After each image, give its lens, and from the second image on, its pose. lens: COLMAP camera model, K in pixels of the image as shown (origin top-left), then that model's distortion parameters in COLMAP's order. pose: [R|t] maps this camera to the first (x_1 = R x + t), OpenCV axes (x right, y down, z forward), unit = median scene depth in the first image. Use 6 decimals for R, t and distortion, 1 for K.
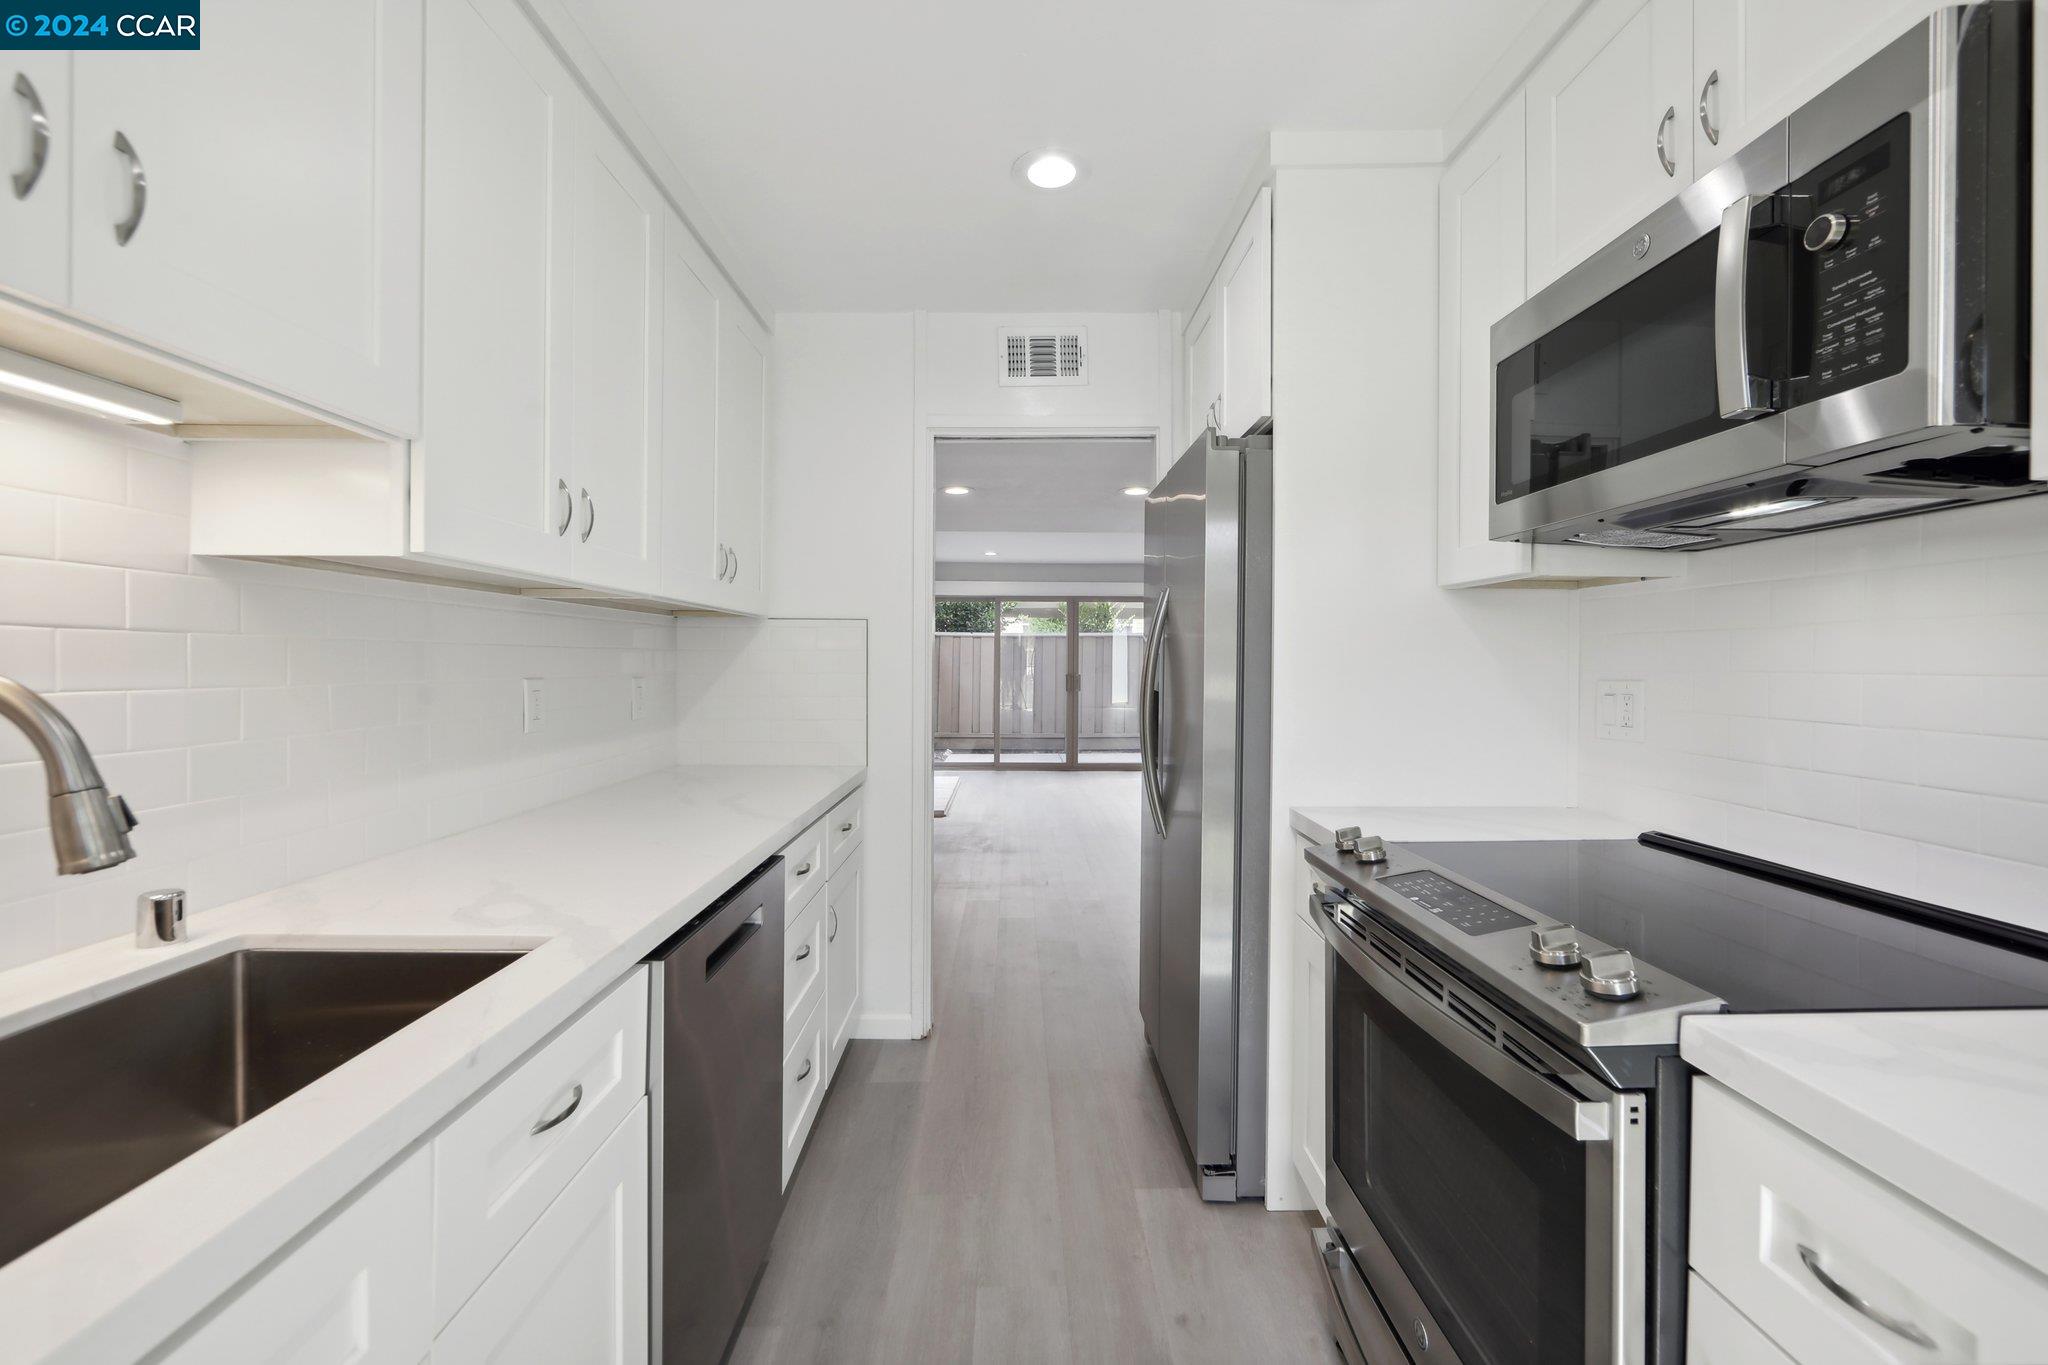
lens RADIAL K [[824.5, 0, 1020.6], [0, 824.5, 668.2], [0, 0, 1]] dist [-0.011147, 0.000424]
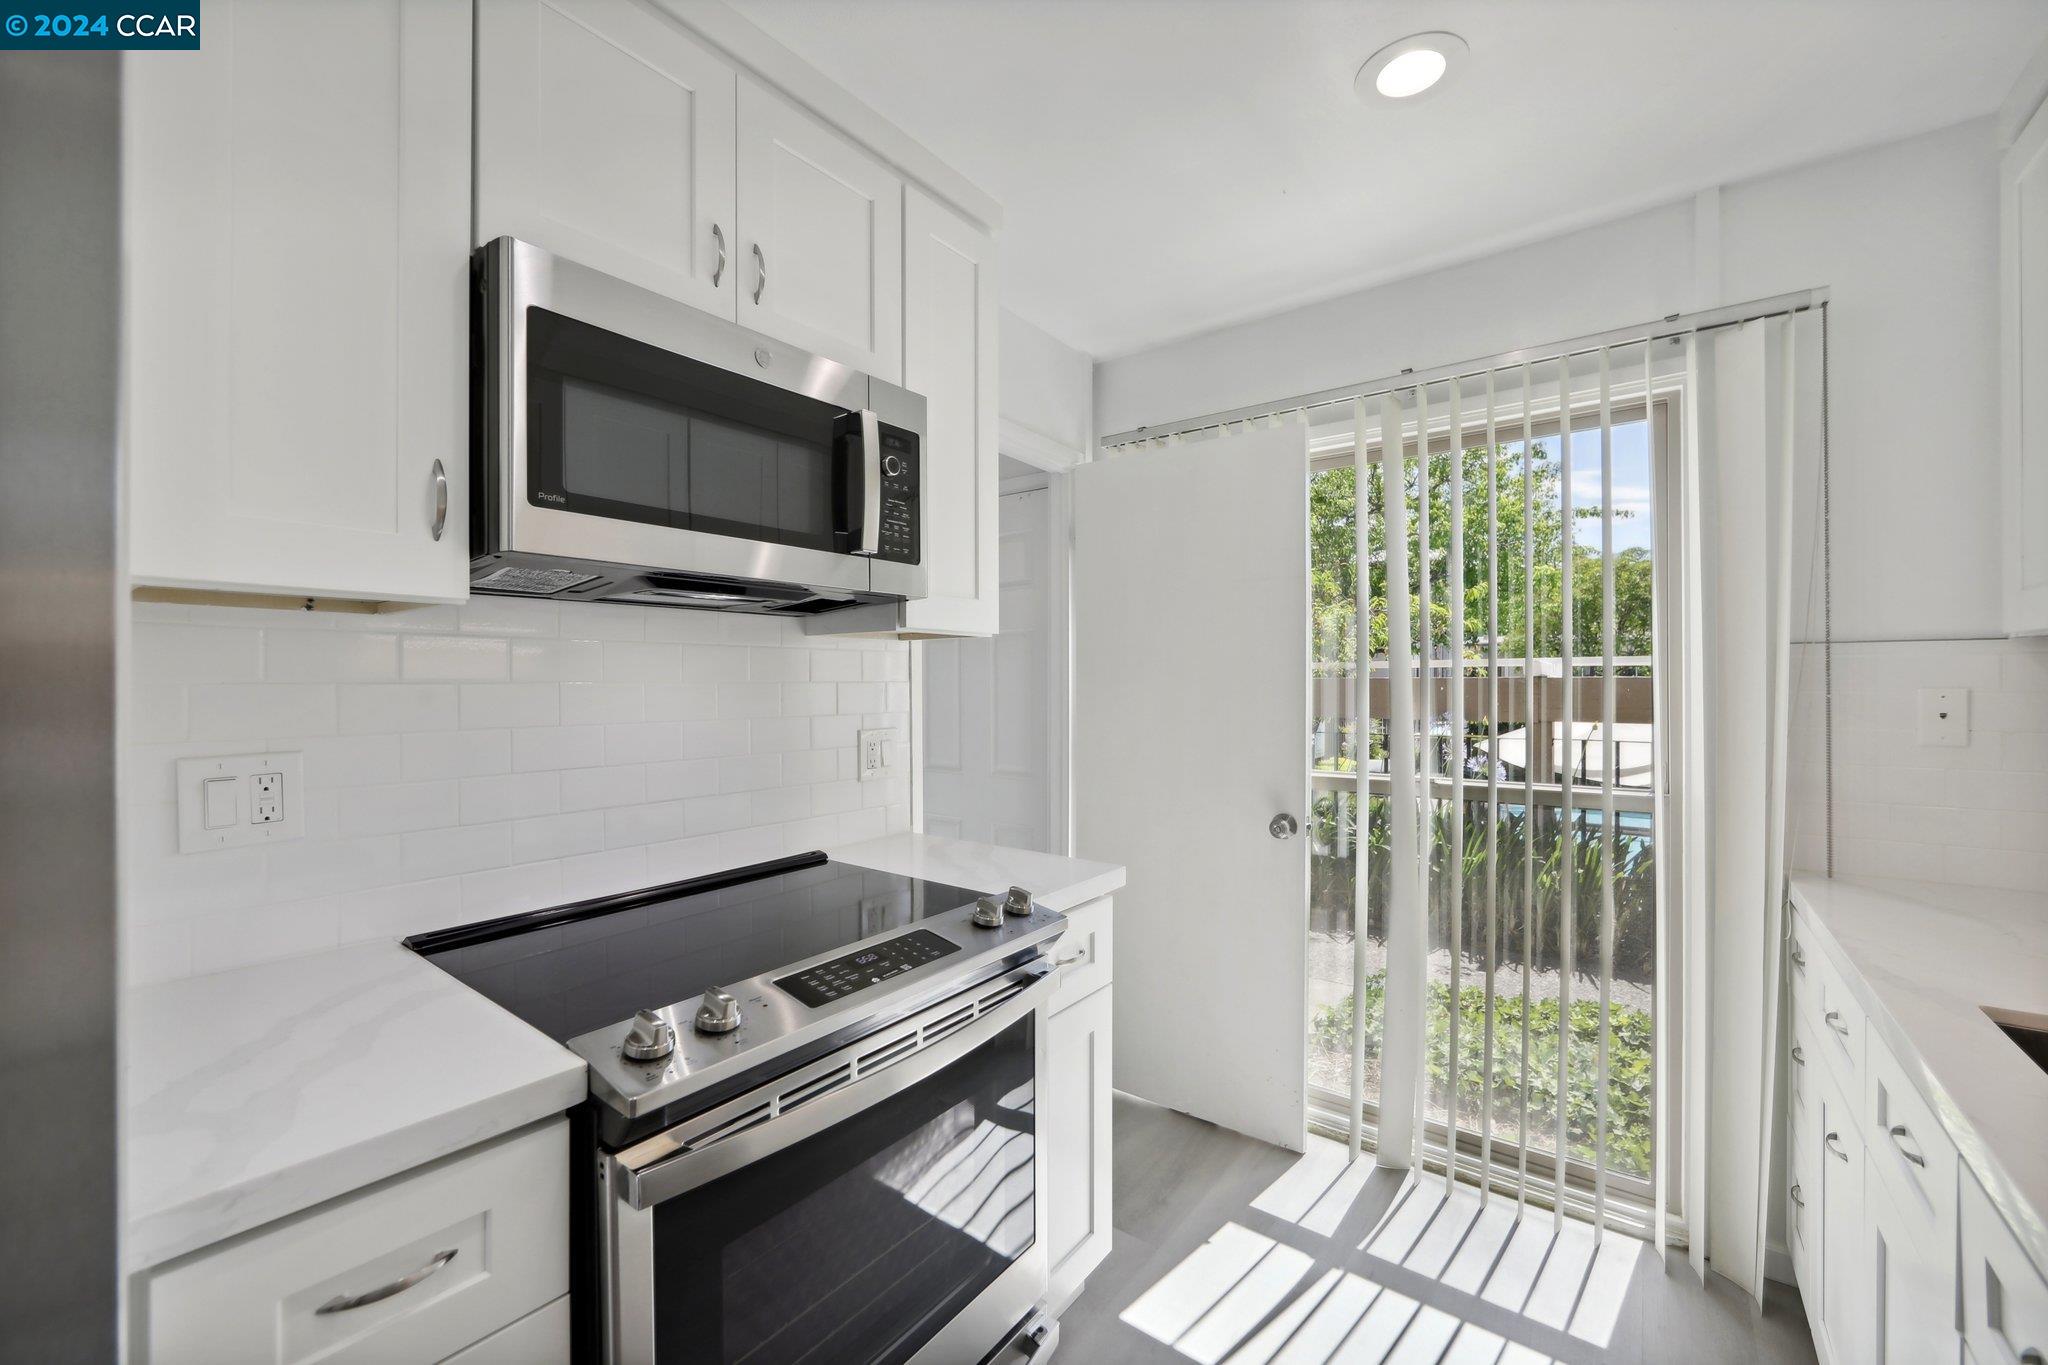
lens RADIAL K [[816.7, 0, 1019.2], [0, 816.7, 680.7], [0, 0, 1]] dist [-0.000139, 0.000373]
pose [[-0.790380, -0.002170, 0.612613, -0.156715], [0.003815, 0.999957, 0.008464, -0.048451], [-0.612605, 0.009027, -0.790338, 1.172660]]
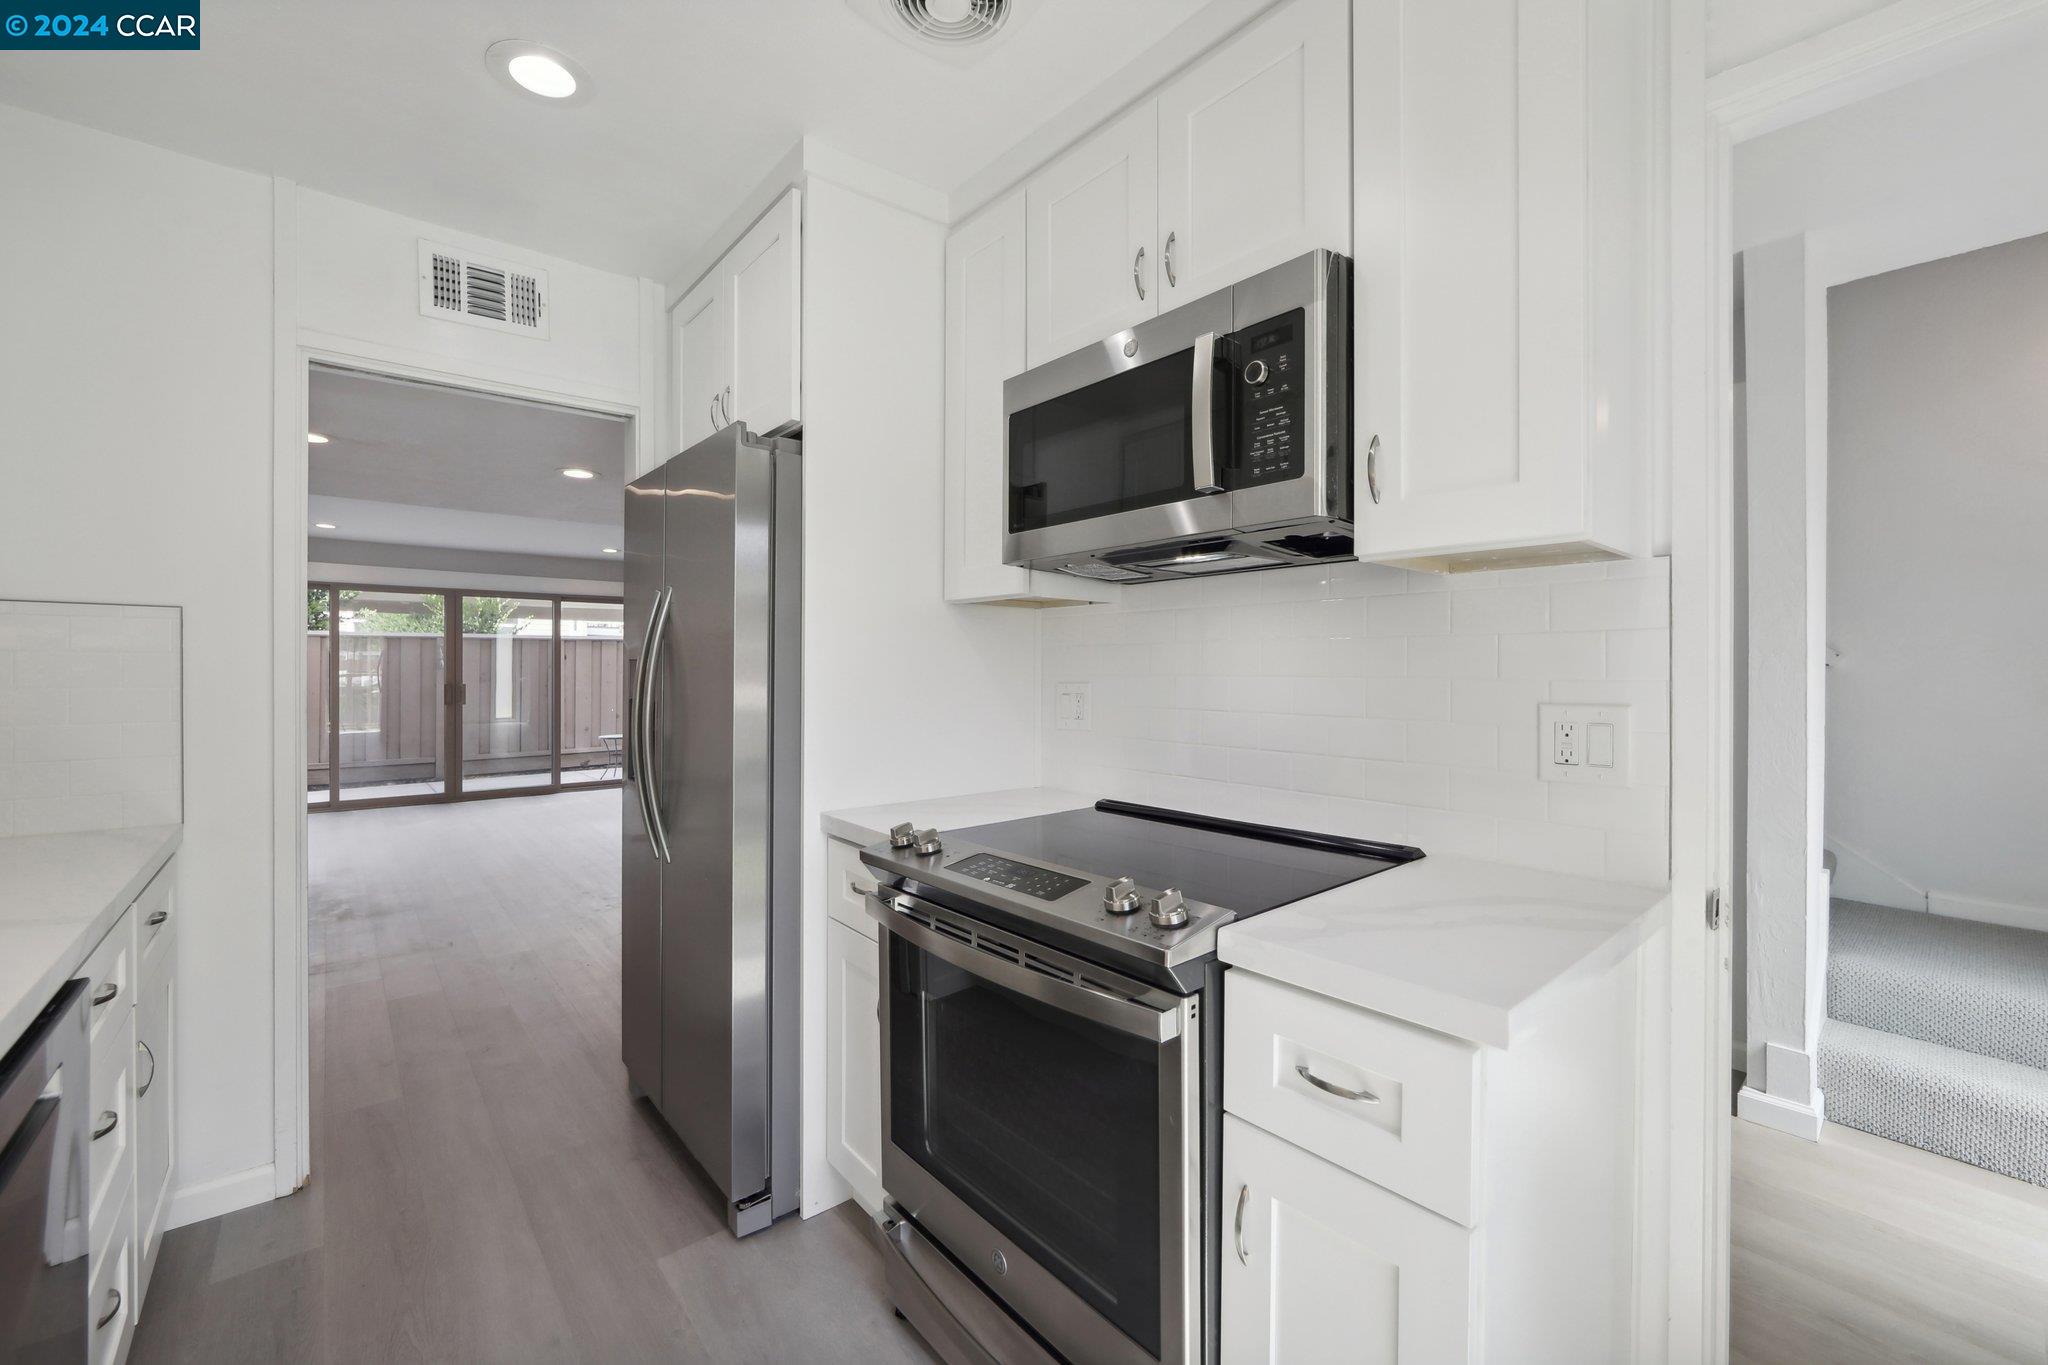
lens RADIAL K [[826.7, 0, 1025.3], [0, 826.7, 674.2], [0, 0, 1]] dist [-0.014064, 0.000476]
pose [[0.767307, -0.006356, 0.641248, -0.147278], [0.006648, 0.999976, 0.001957, -0.001095], [-0.641245, 0.002762, 0.767331, 0.071326]]
